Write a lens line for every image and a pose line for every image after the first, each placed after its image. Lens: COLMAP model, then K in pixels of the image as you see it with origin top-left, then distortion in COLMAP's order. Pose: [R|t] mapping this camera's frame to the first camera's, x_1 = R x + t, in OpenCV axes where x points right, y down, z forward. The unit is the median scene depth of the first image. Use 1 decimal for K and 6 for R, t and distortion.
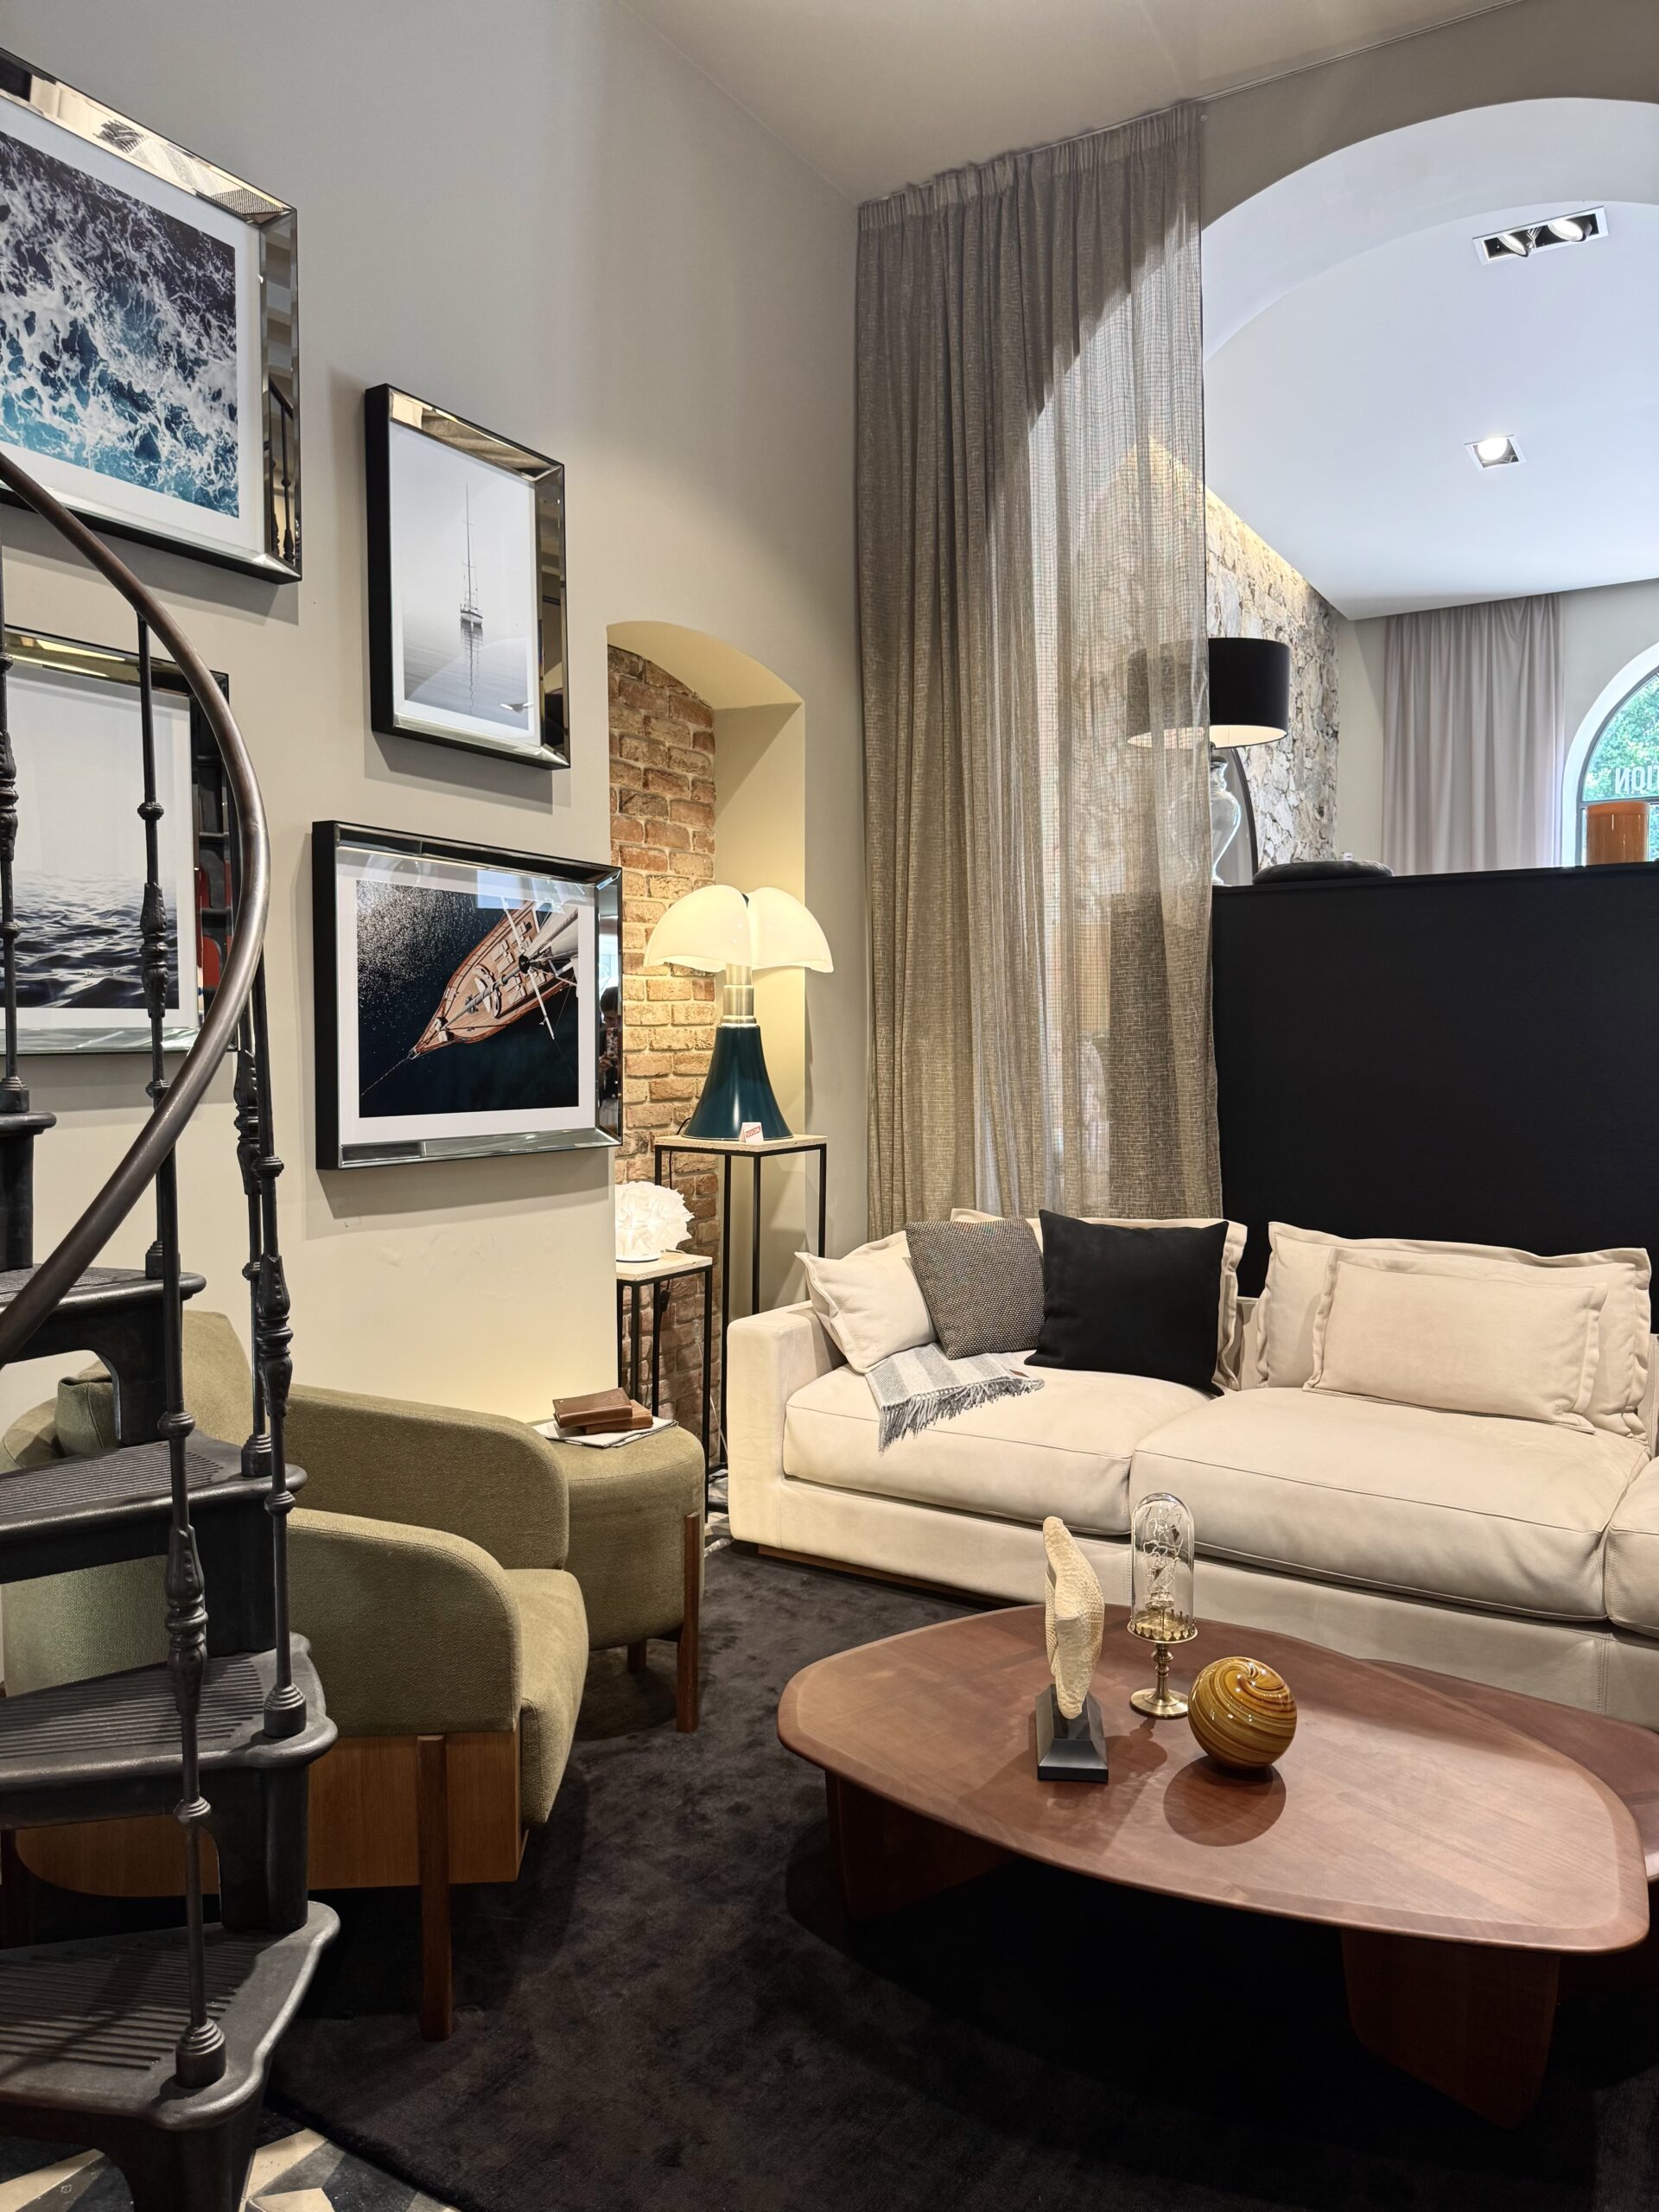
lens RADIAL K [[1588.6, 0, 715.9], [0, 1588.6, 1108.6], [0, 0, 1]] dist [0.071928, -0.081884]
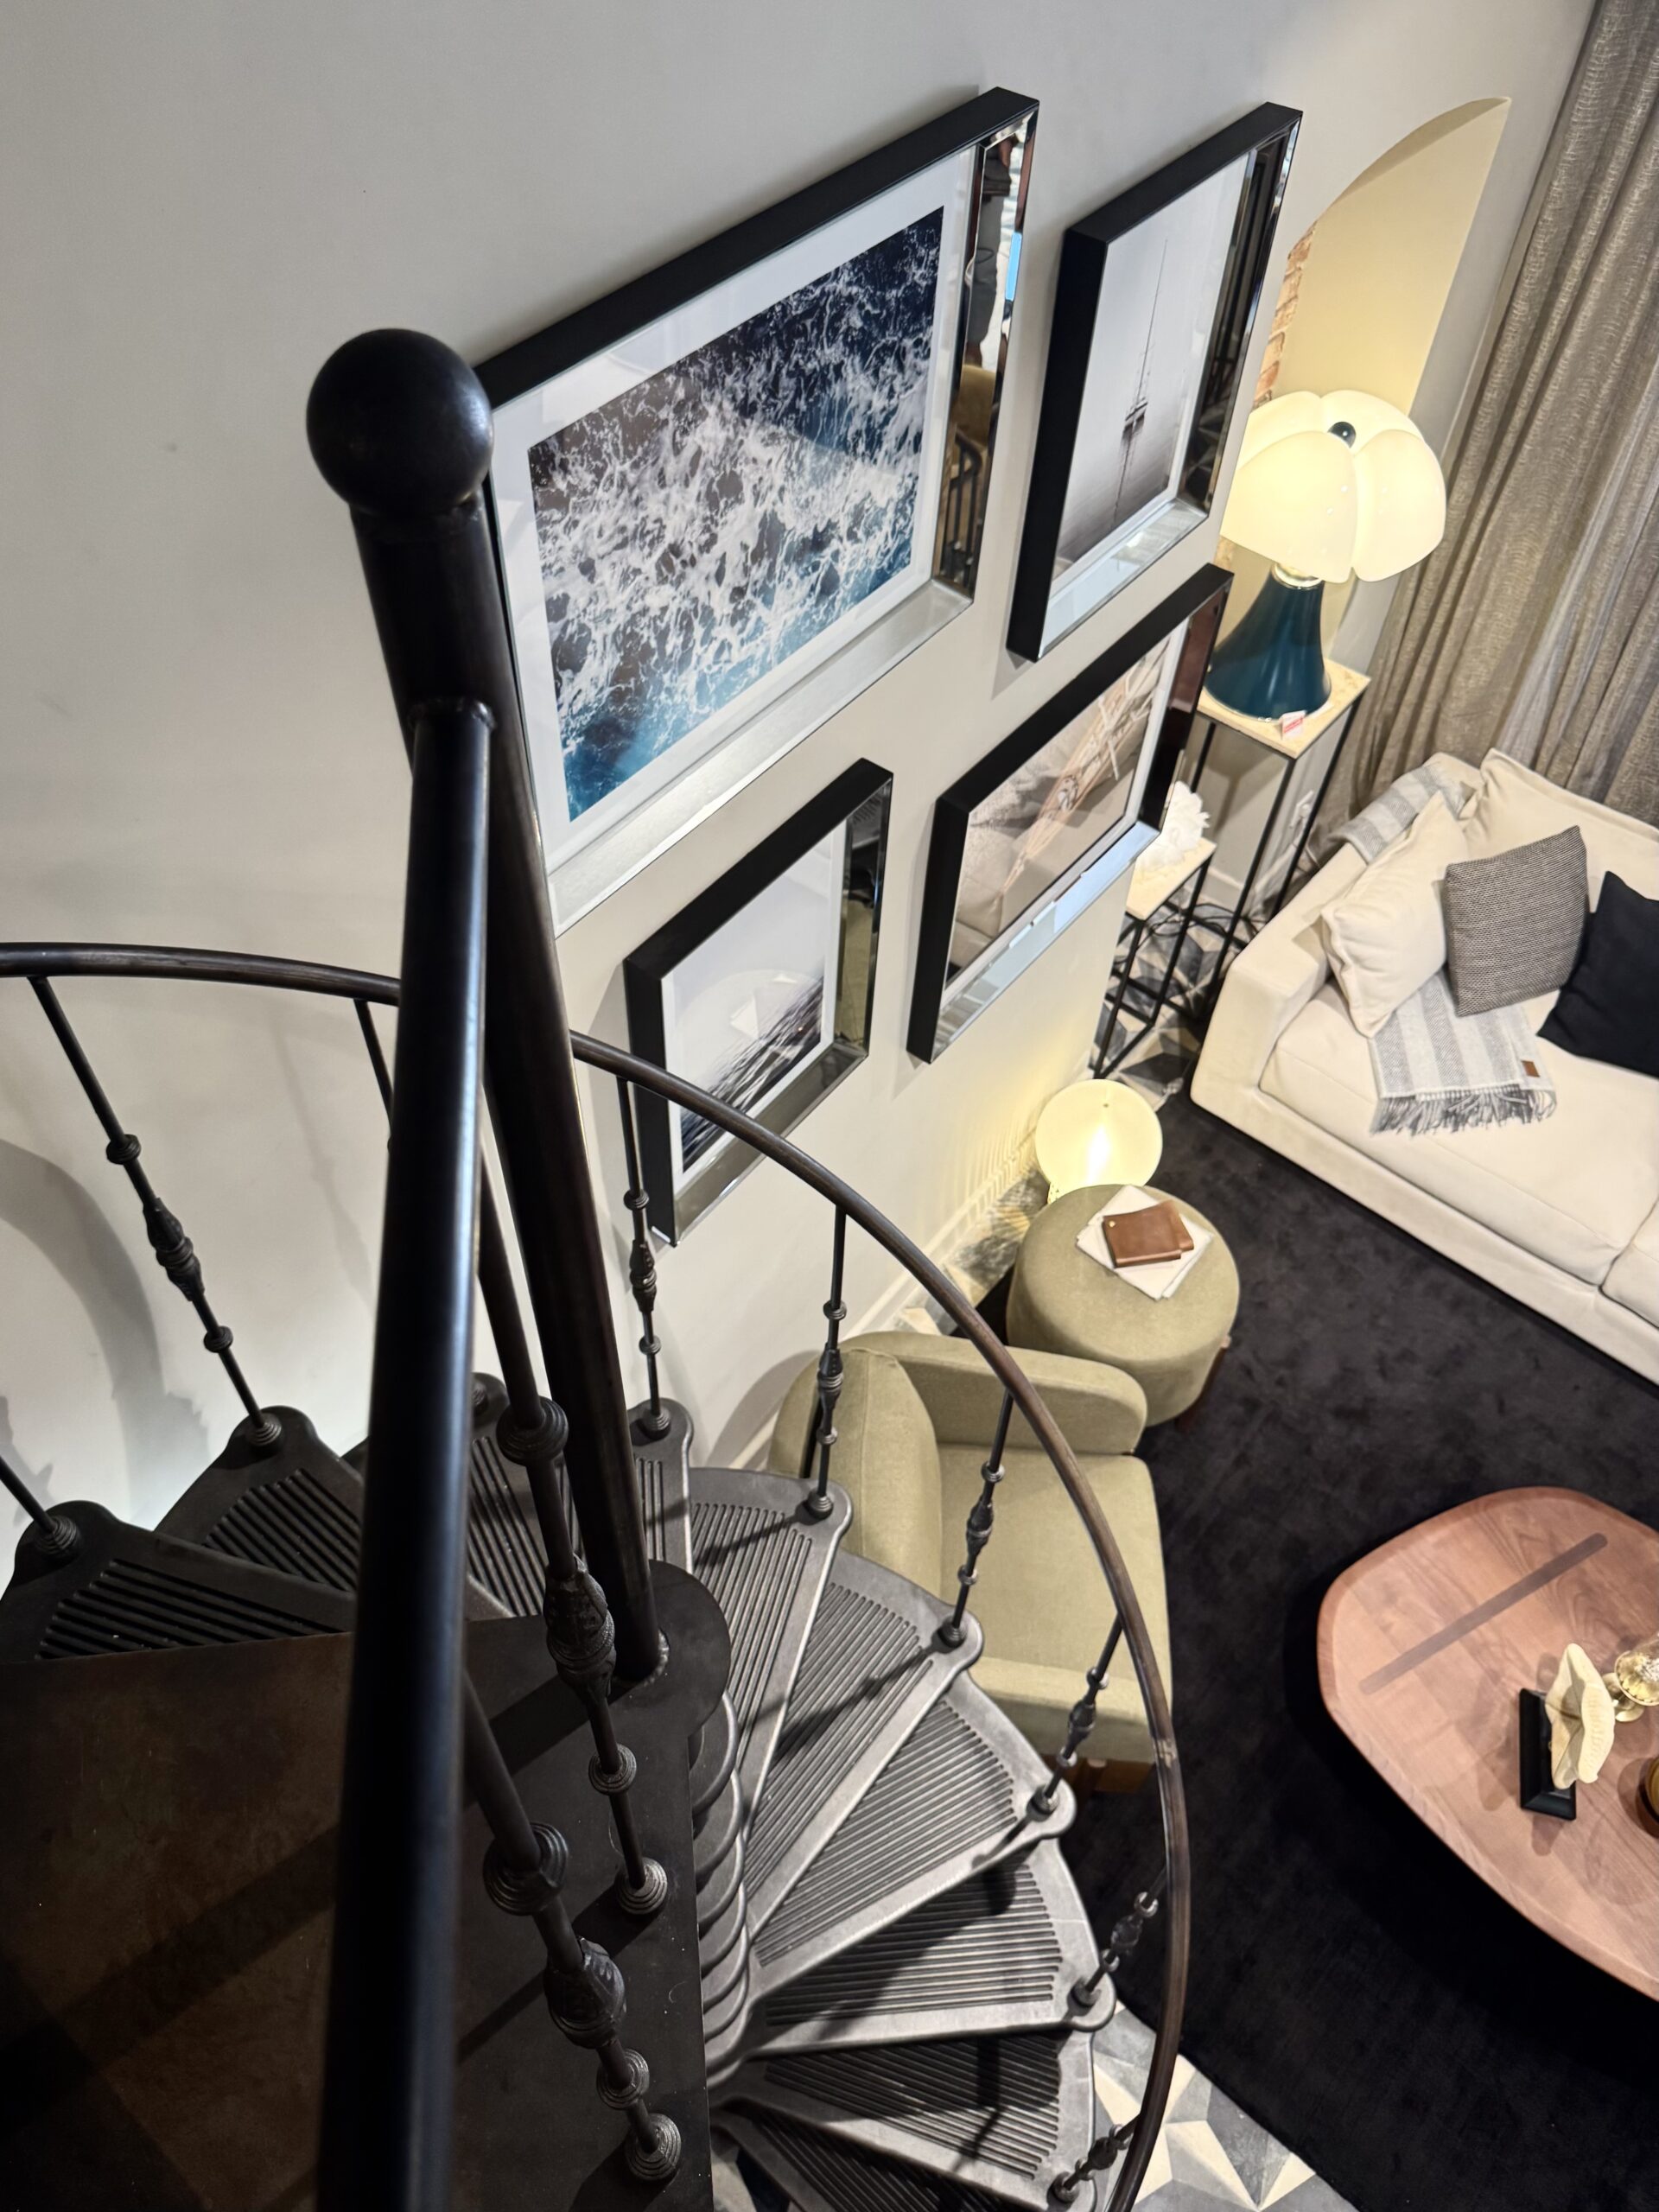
lens RADIAL K [[1588.6, 0, 715.9], [0, 1588.6, 1108.6], [0, 0, 1]] dist [0.071928, -0.081884]
pose [[0.992374, 0.077443, -0.095903, -0.306769], [0.016941, 0.684944, 0.728399, -0.779406], [0.122097, -0.724468, 0.678409, 0.287265]]
